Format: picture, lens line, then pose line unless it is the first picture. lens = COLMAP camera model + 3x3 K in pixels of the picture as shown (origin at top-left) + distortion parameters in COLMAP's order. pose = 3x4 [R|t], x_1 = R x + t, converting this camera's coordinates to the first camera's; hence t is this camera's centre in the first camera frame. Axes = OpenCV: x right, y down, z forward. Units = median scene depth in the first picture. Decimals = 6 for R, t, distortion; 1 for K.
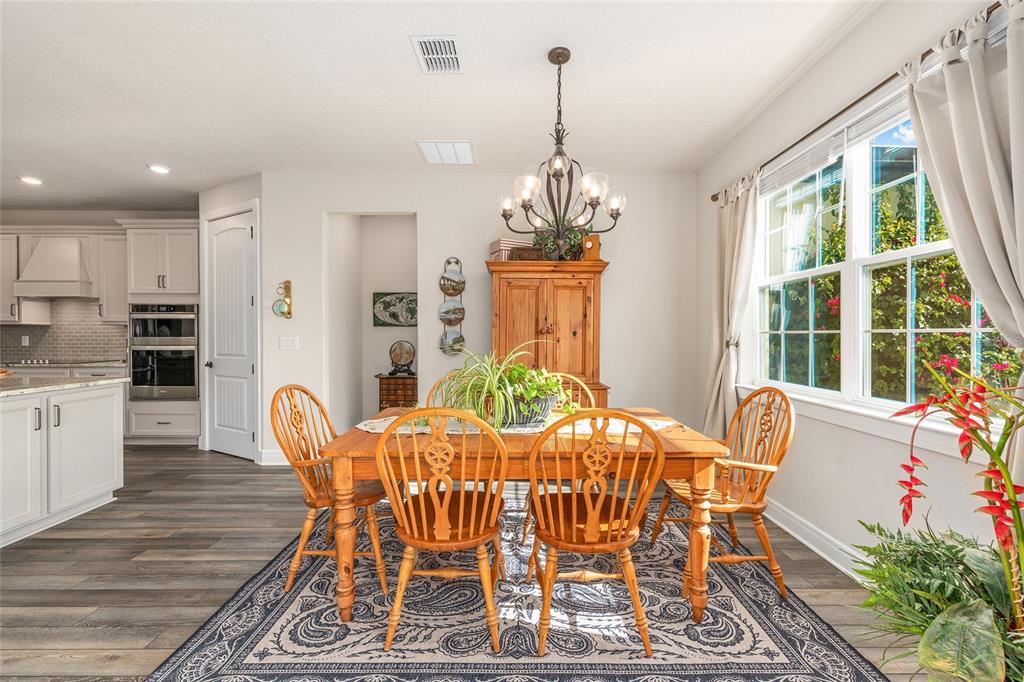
lens RADIAL K [[411.4, 0, 515.8], [0, 411.4, 339.1], [0, 0, 1]] dist [0.000048, 0.000071]
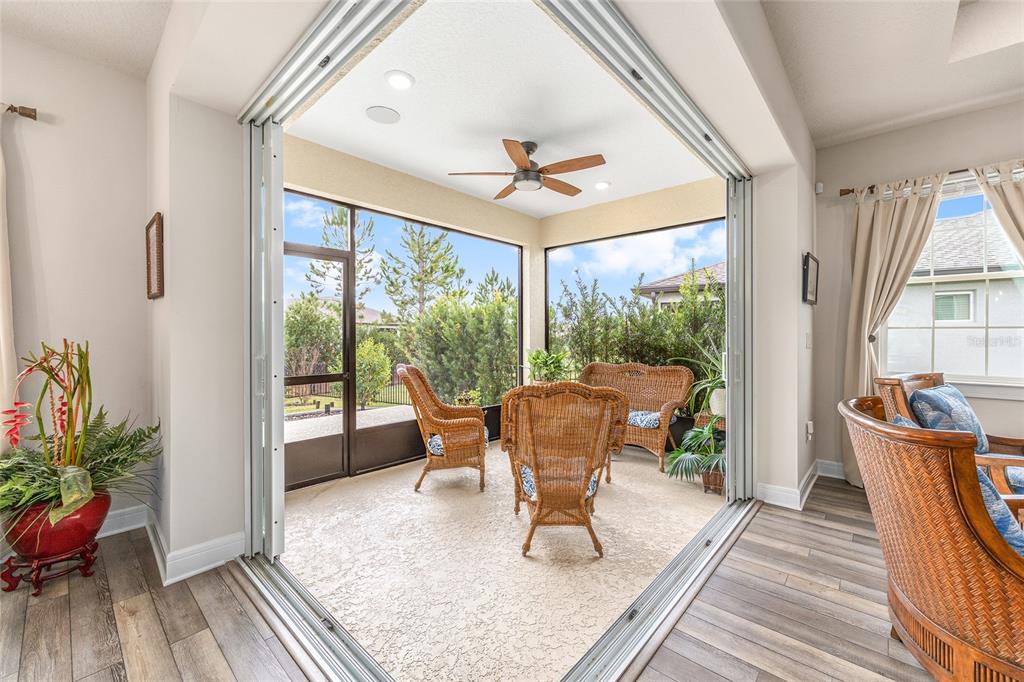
lens RADIAL K [[411.9, 0, 515.6], [0, 411.9, 336.7], [0, 0, 1]] dist [0.001186, 0.000206]
pose [[-0.739254, -0.003268, 0.673419, -0.449259], [0.007077, 0.999895, 0.012621, 0.007722], [-0.673389, 0.014097, -0.739154, 0.259234]]
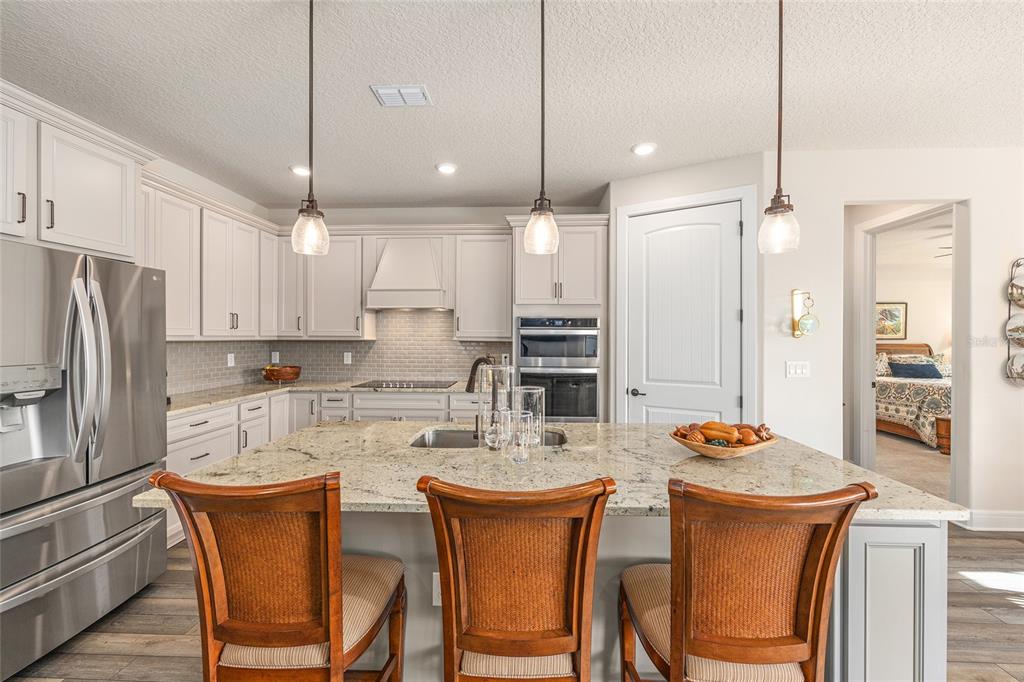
lens RADIAL K [[411.4, 0, 515.8], [0, 411.4, 339.1], [0, 0, 1]] dist [0.000048, 0.000071]
pose [[0.998812, 0.001784, -0.048707, -1.050325], [-0.002012, 0.999987, -0.004623, -0.043254], [0.048698, 0.004715, 0.998802, 0.195186]]
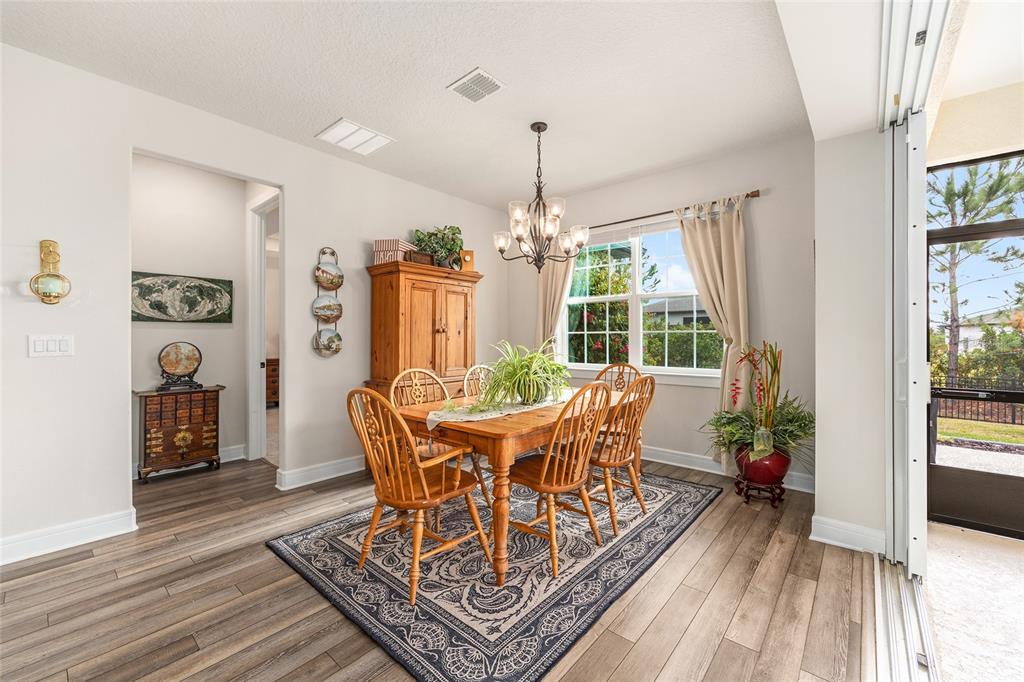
lens RADIAL K [[411.9, 0, 515.6], [0, 411.9, 336.7], [0, 0, 1]] dist [0.001186, 0.000206]
pose [[0.654147, -0.000407, 0.756367, -0.564805], [0.009232, 0.999930, -0.007446, 0.007136], [-0.756311, 0.011853, 0.654105, 0.103165]]
